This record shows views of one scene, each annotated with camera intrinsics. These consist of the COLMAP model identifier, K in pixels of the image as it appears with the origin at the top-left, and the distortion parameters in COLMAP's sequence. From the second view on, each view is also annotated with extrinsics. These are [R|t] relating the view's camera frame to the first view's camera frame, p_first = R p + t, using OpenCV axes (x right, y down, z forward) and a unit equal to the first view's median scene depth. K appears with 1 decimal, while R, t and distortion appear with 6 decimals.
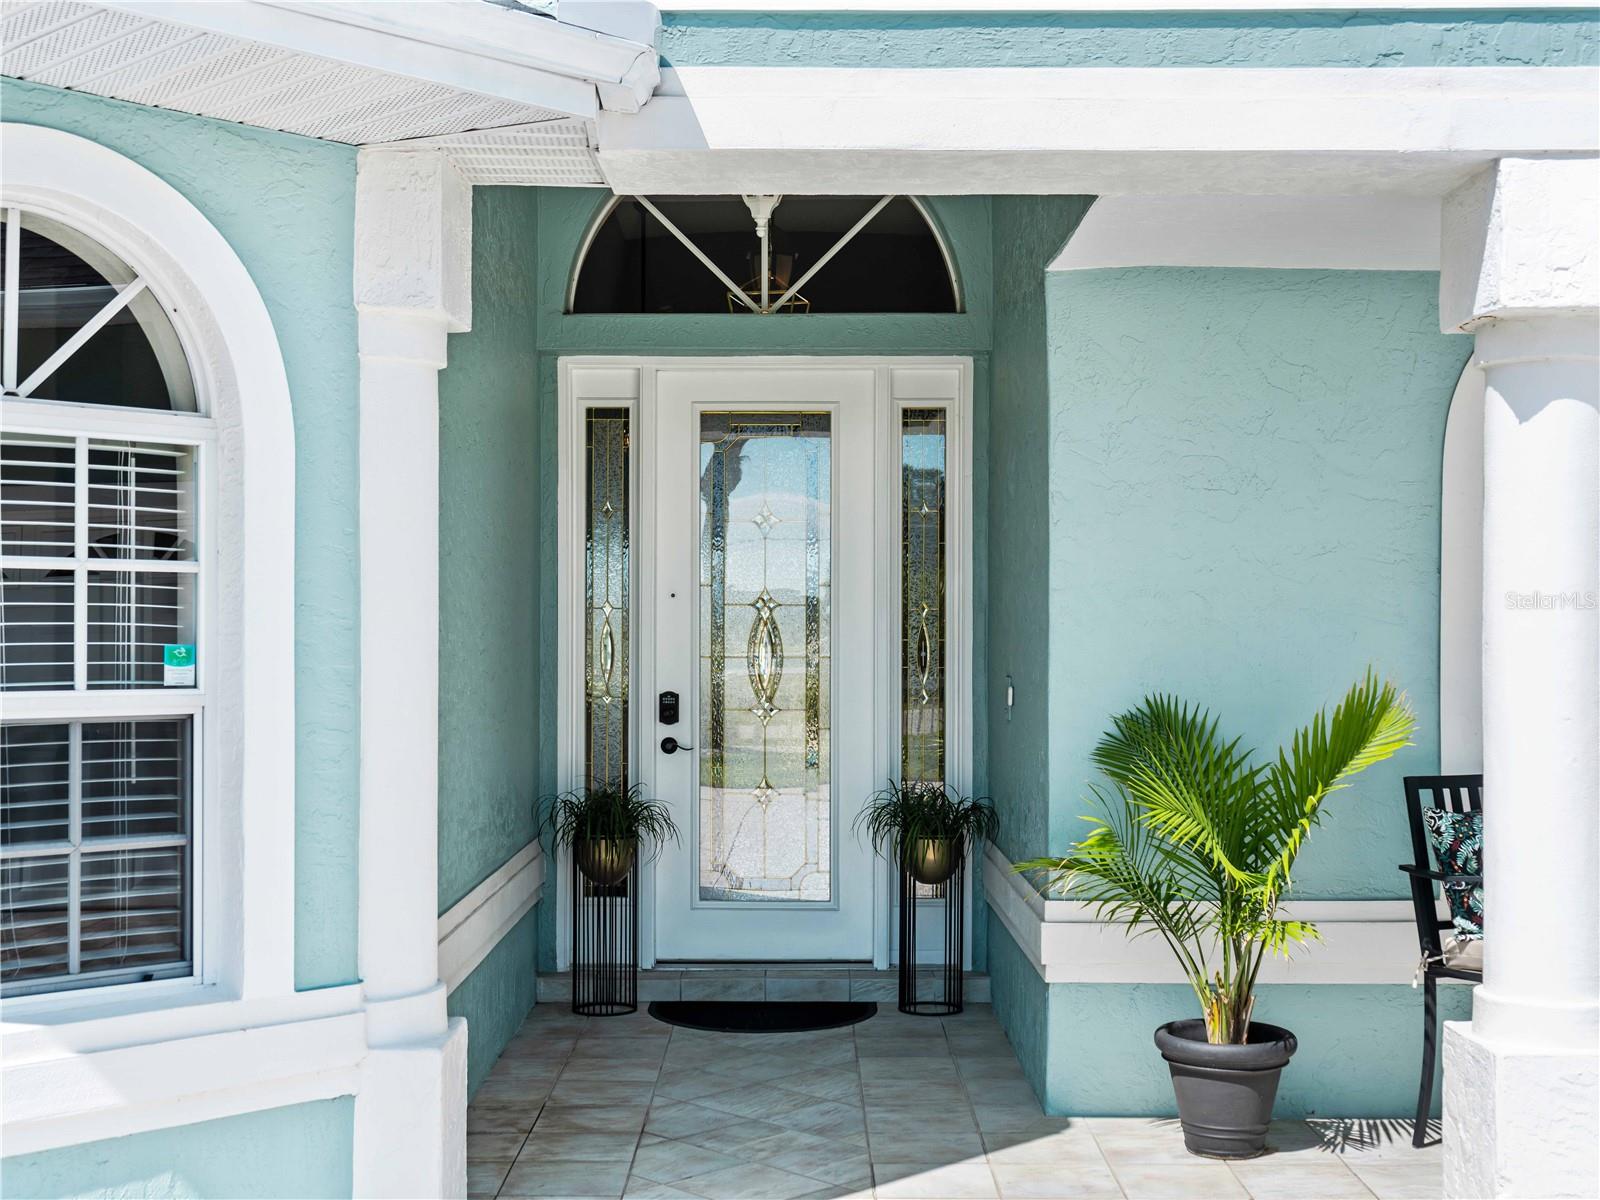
lens RADIAL K [[1820.4, 0, 800.0], [0, 1820.4, 600.0], [0, 0, 1]] dist [0.001609, 0.002284]
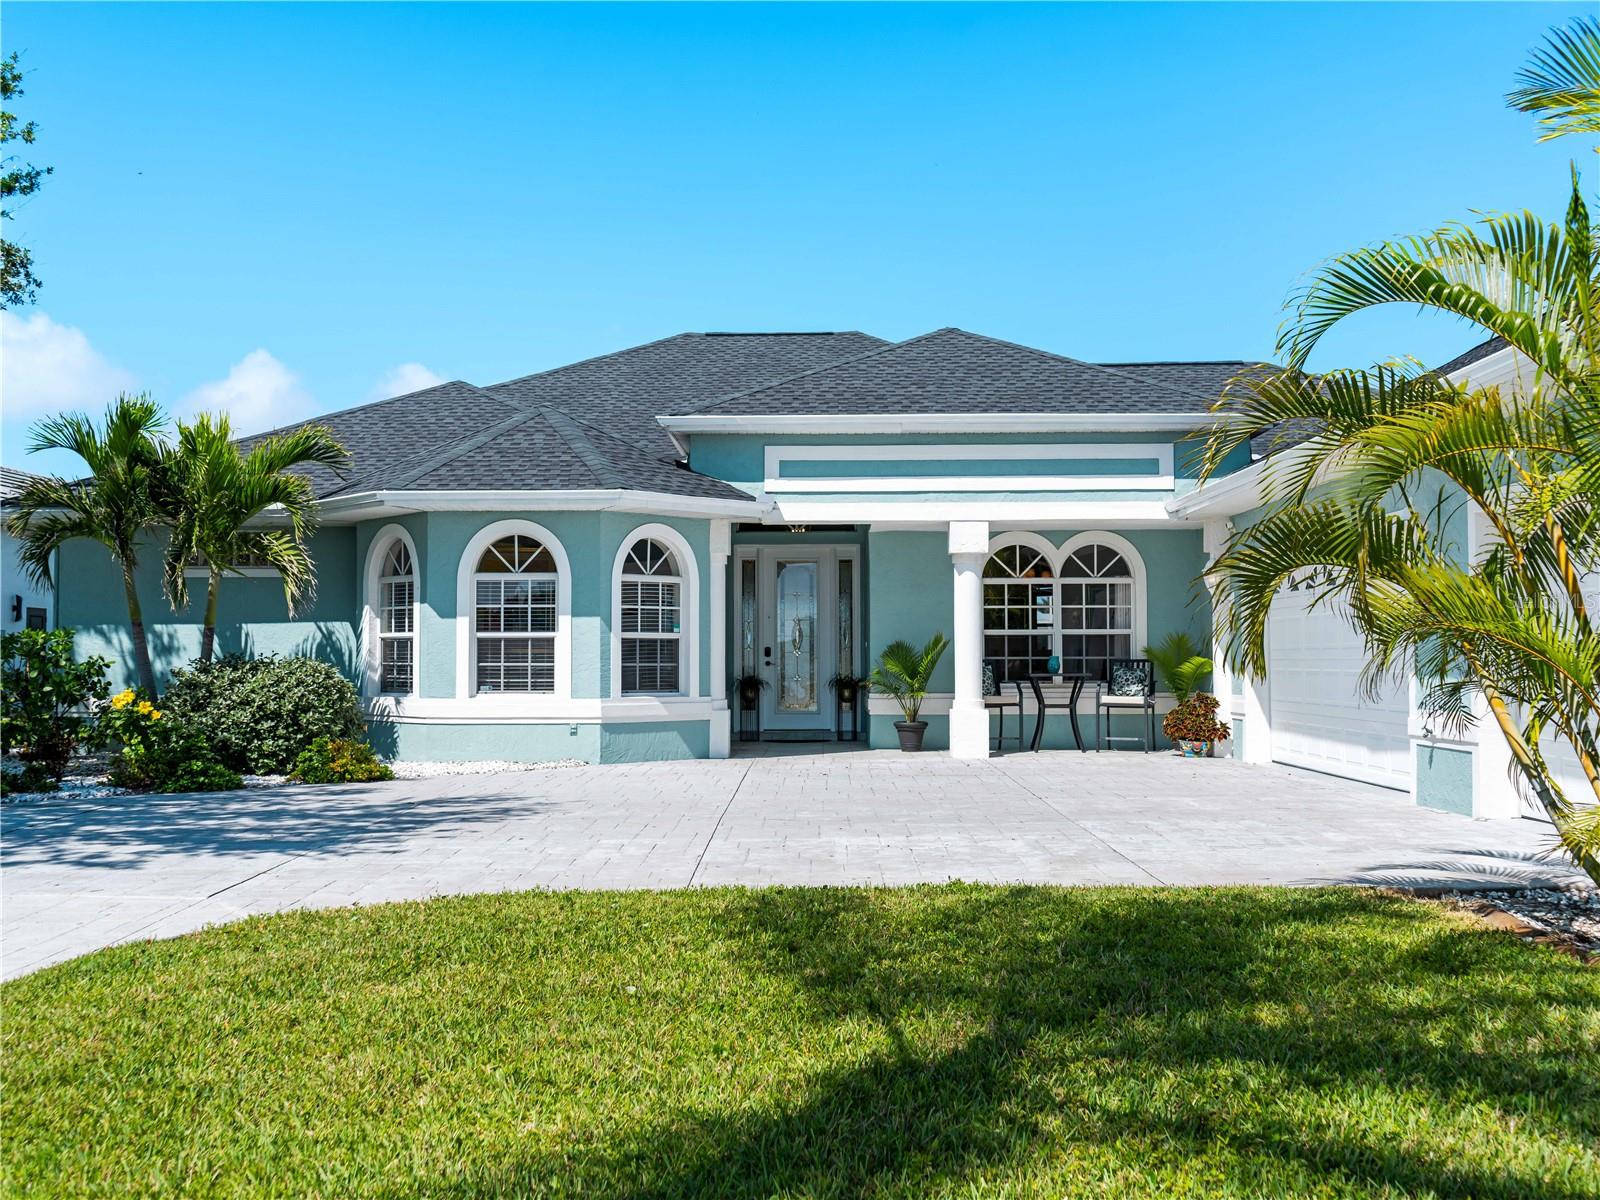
lens RADIAL K [[1829.0, 0, 800.0], [0, 1829.0, 600.0], [0, 0, 1]] dist [0.006341, 0.000494]
pose [[0.999743, -0.003185, -0.022447, 0.076612], [0.002622, 0.999682, -0.025064, 0.062943], [0.022520, 0.024998, 0.999434, -2.933028]]
